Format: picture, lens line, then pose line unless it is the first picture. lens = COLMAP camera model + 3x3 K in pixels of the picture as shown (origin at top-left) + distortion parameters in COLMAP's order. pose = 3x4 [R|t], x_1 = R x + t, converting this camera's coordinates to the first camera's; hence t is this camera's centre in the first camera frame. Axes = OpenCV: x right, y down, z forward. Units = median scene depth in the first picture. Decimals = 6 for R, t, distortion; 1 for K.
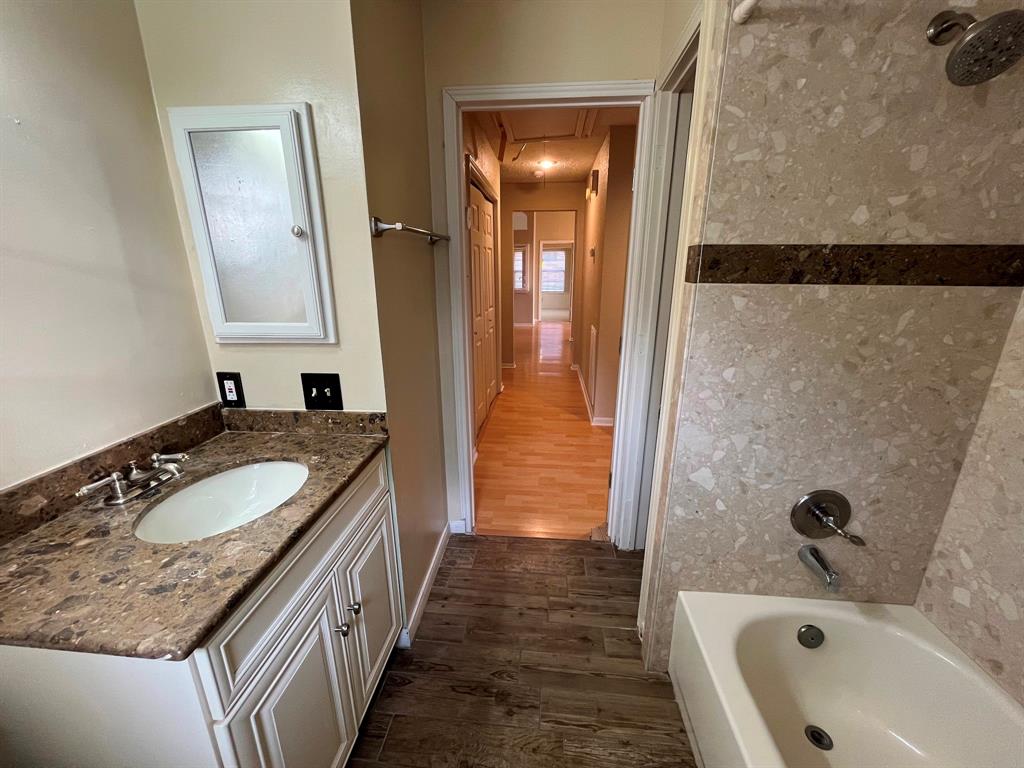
lens RADIAL K [[412.7, 0, 511.0], [0, 412.7, 387.2], [0, 0, 1]] dist [-0.000641, -0.001317]
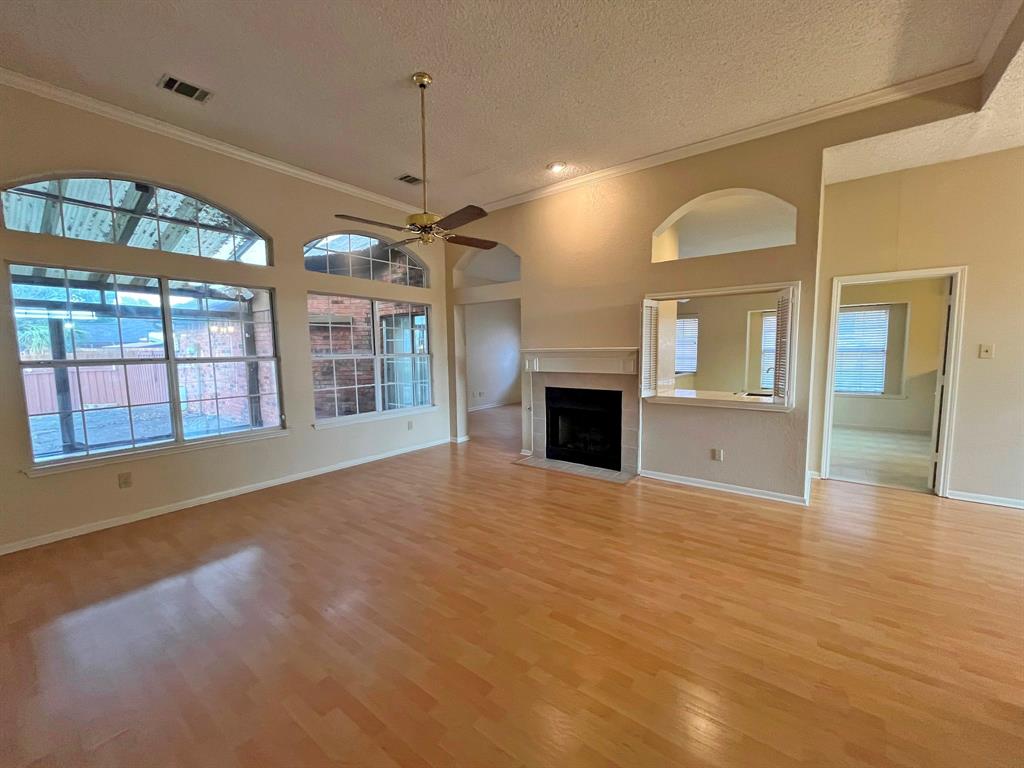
lens RADIAL K [[412.7, 0, 508.9], [0, 412.7, 385.1], [0, 0, 1]] dist [-0.000641, -0.001317]
pose [[0.847466, 0.037300, -0.529537, 0.038107], [-0.135351, 0.979742, -0.147602, -0.289980], [0.513304, 0.196761, 0.835347, 0.983431]]
